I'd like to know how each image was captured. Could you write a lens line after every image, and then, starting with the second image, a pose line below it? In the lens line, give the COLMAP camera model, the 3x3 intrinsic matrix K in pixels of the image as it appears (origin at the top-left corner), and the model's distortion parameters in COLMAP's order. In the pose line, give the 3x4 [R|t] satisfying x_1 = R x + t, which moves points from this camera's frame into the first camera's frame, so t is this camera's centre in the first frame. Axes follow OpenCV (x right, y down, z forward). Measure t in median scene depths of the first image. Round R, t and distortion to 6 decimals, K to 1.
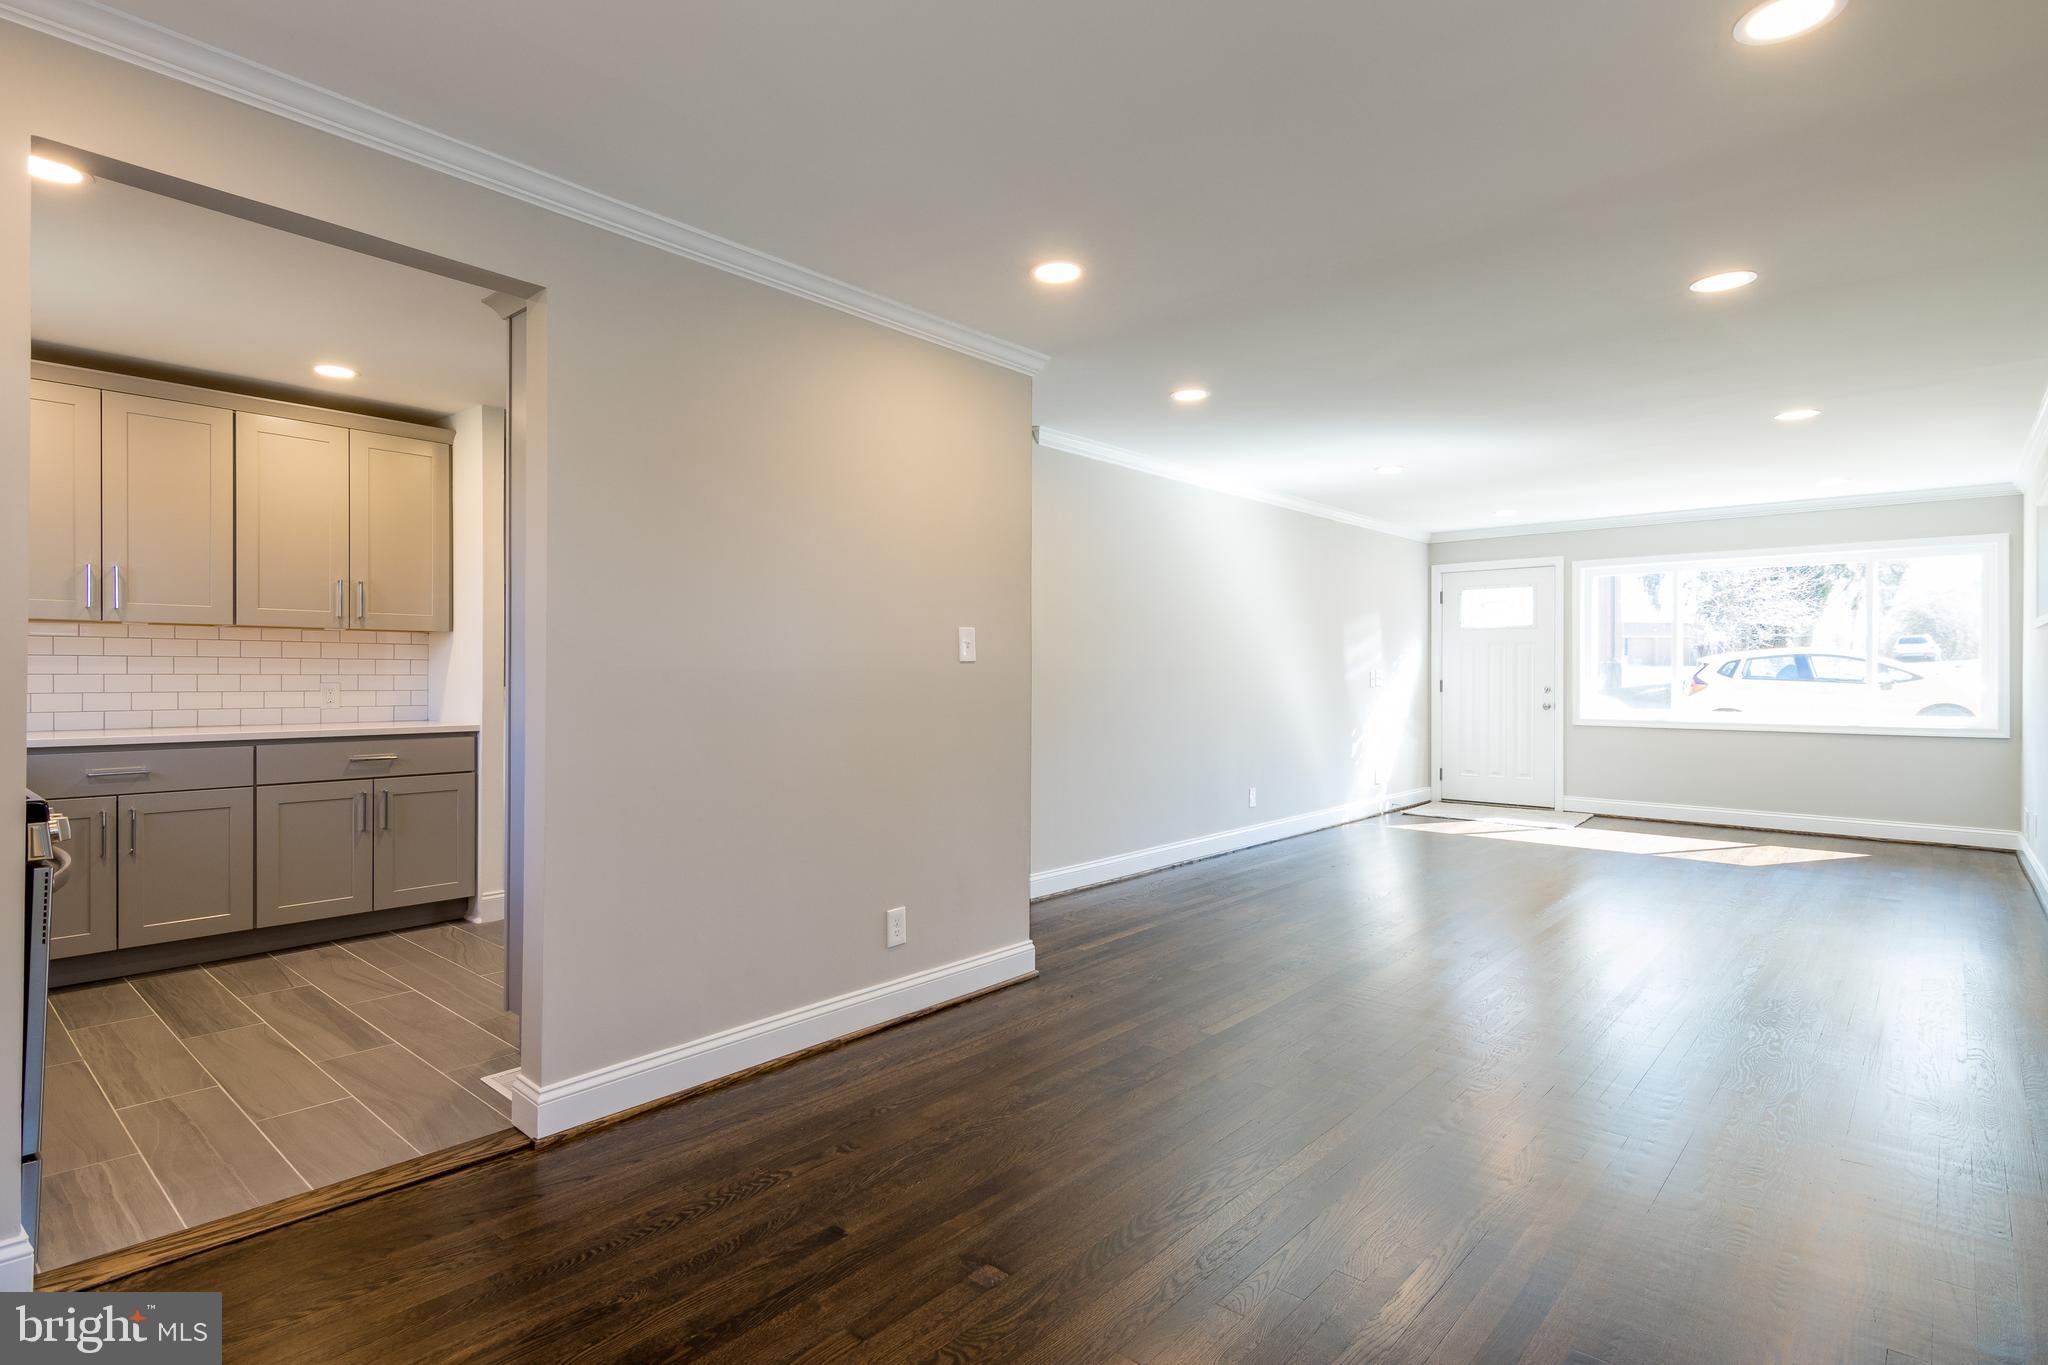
lens RADIAL K [[1029.2, 0, 1016.9], [0, 1029.2, 678.1], [0, 0, 1]] dist [0.006029, 0.000077]
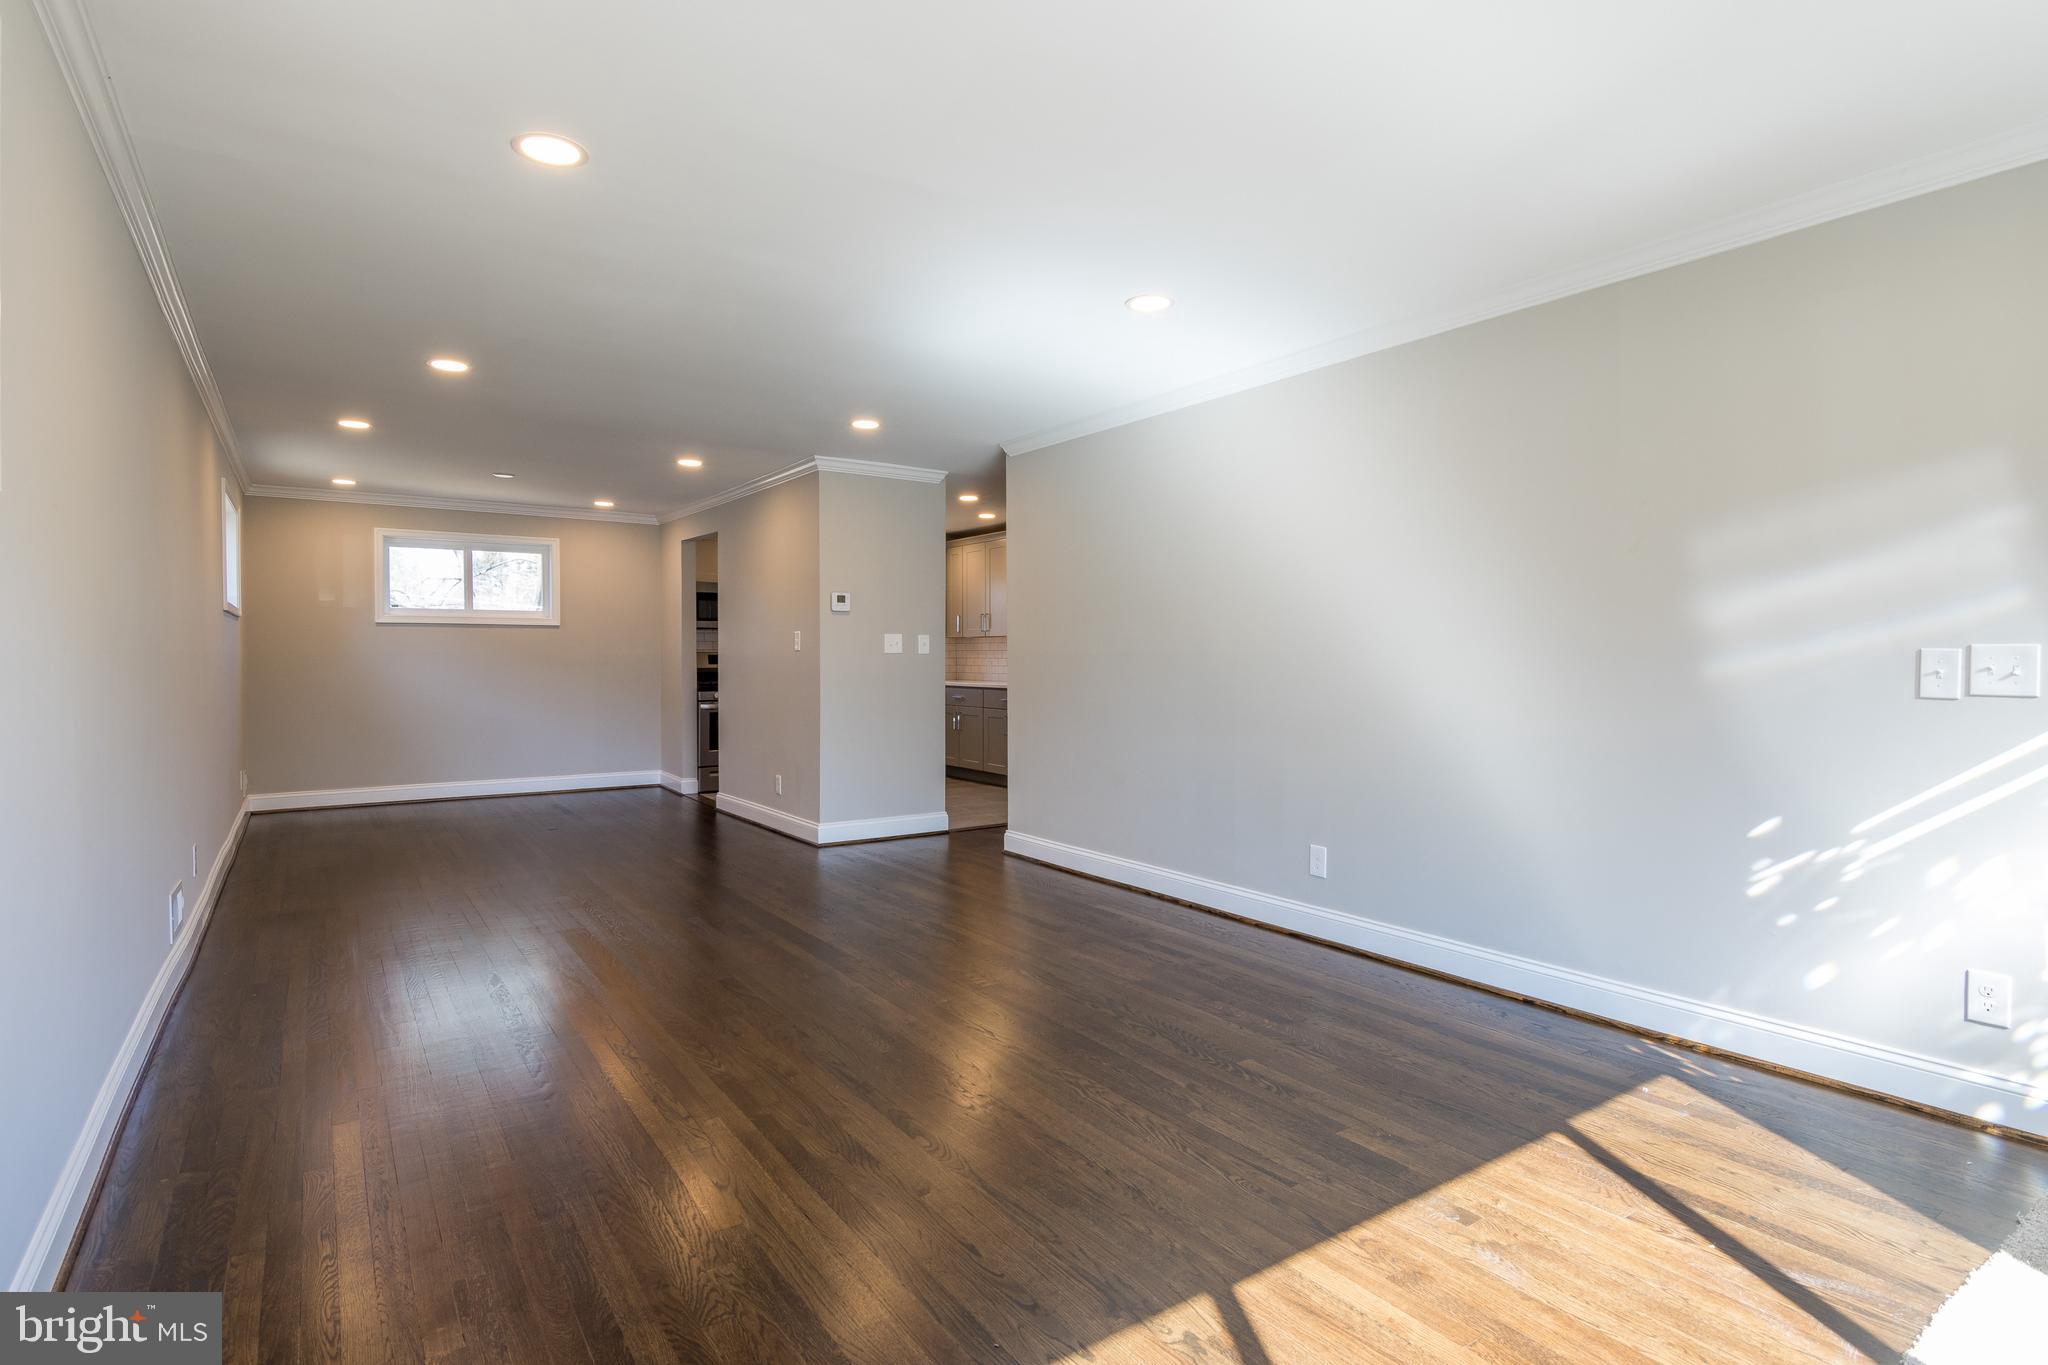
lens RADIAL K [[1033.6, 0, 1024.1], [0, 1033.6, 692.5], [0, 0, 1]] dist [-0.018389, -0.000492]
pose [[-0.240048, 0.032023, -0.970233, 0.788505], [-0.003202, 0.999424, 0.033778, -0.002806], [0.970756, 0.011215, -0.239807, 0.898192]]
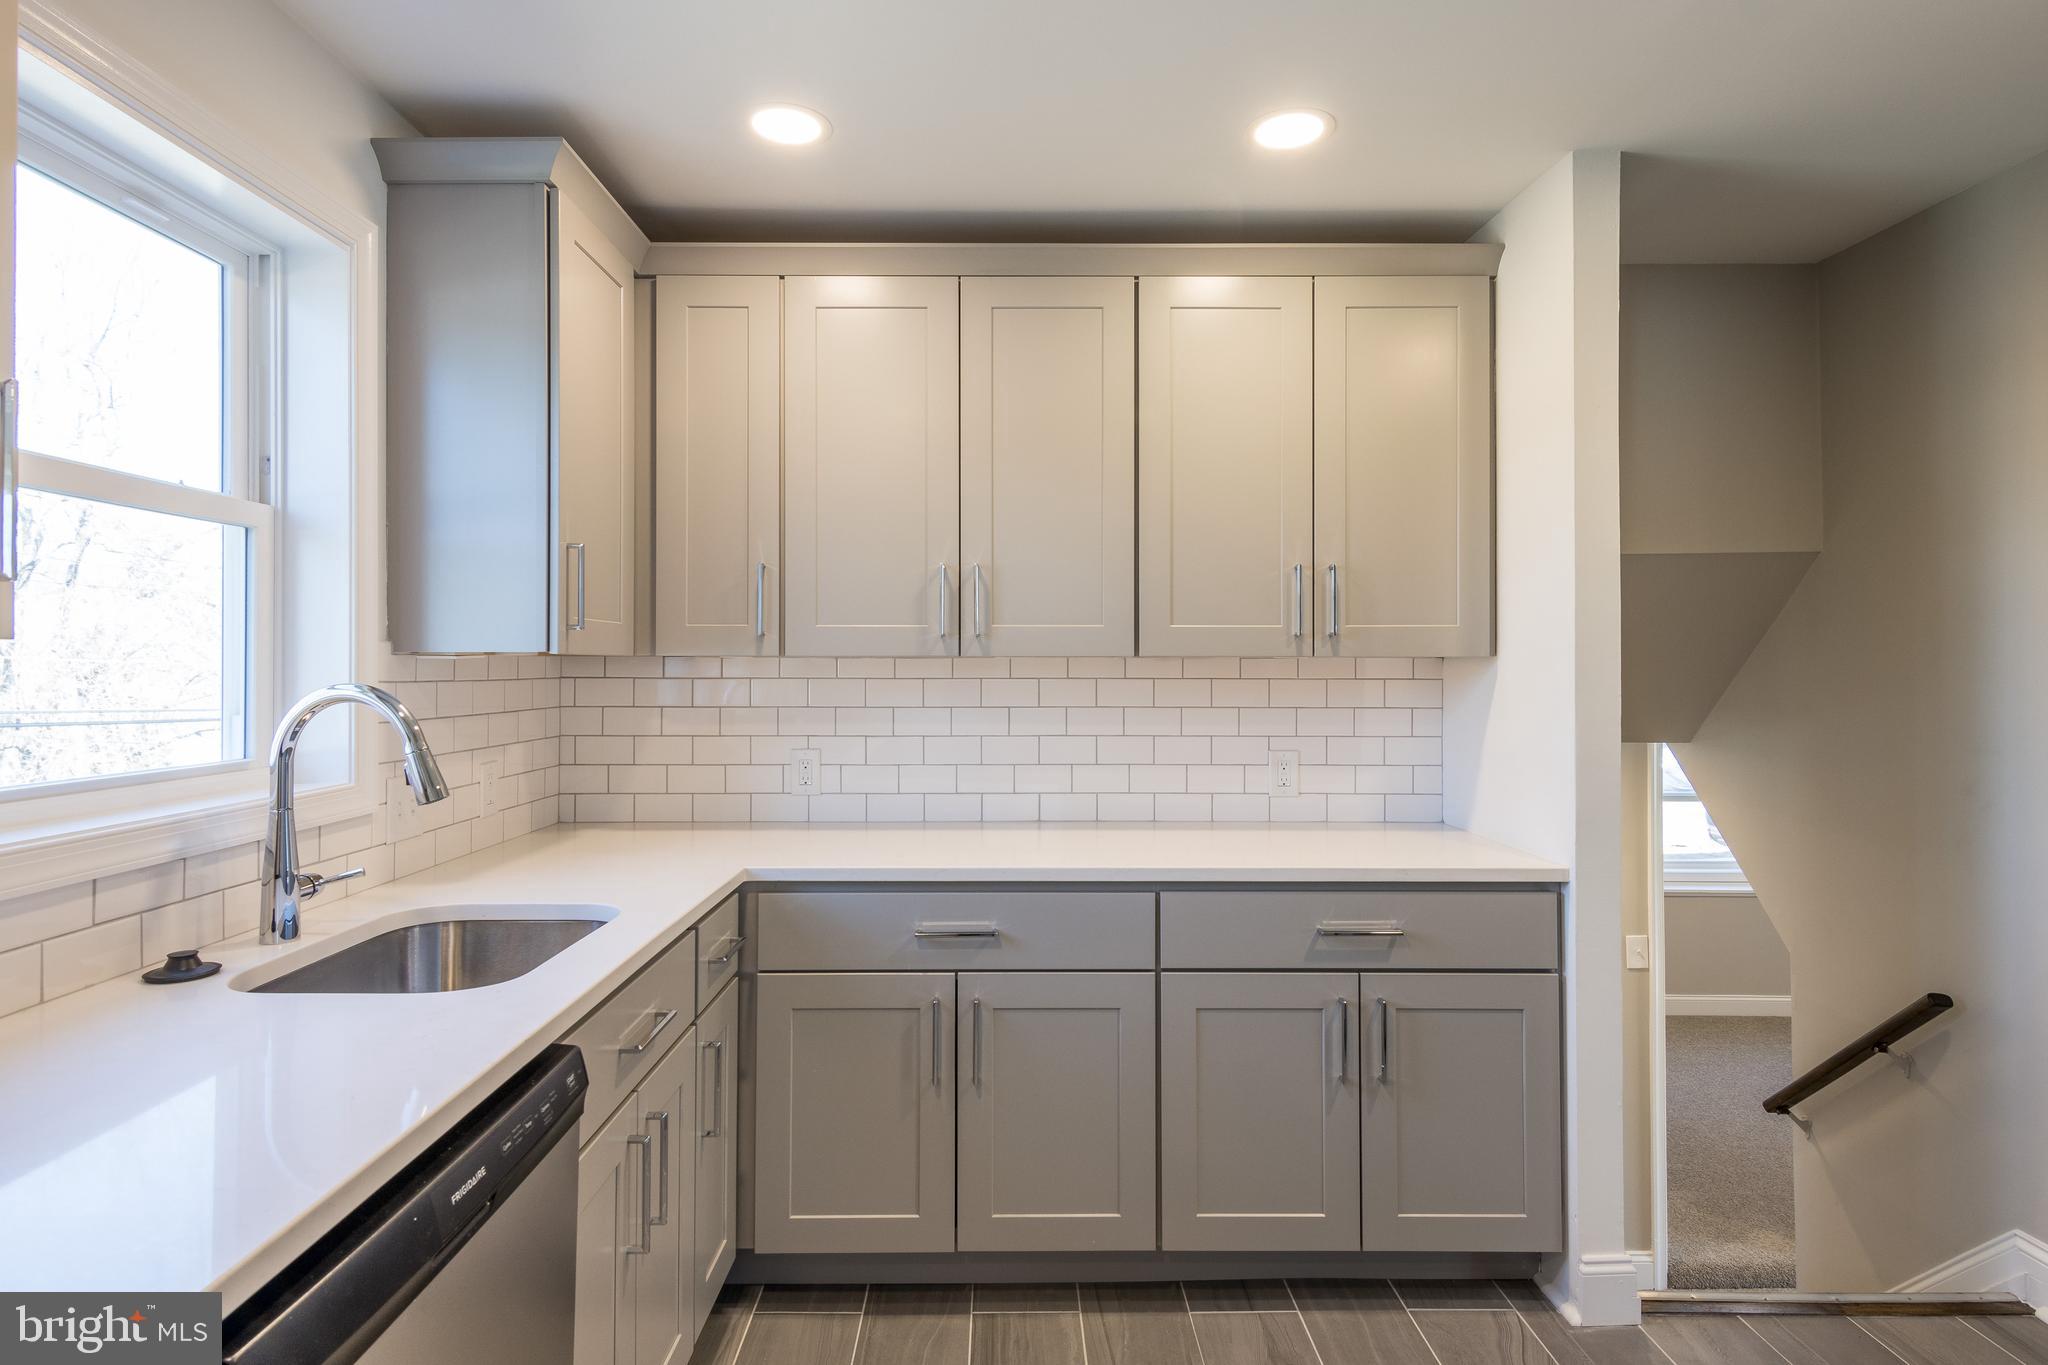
lens RADIAL K [[1075.3, 0, 1008.3], [0, 1075.3, 649.7], [0, 0, 1]] dist [0.014176, -0.000214]
pose [[0.664102, -0.013131, -0.747527, -0.210455], [-0.001965, 0.999812, -0.019309, -0.025269], [0.747640, 0.014292, 0.663951, 0.321409]]
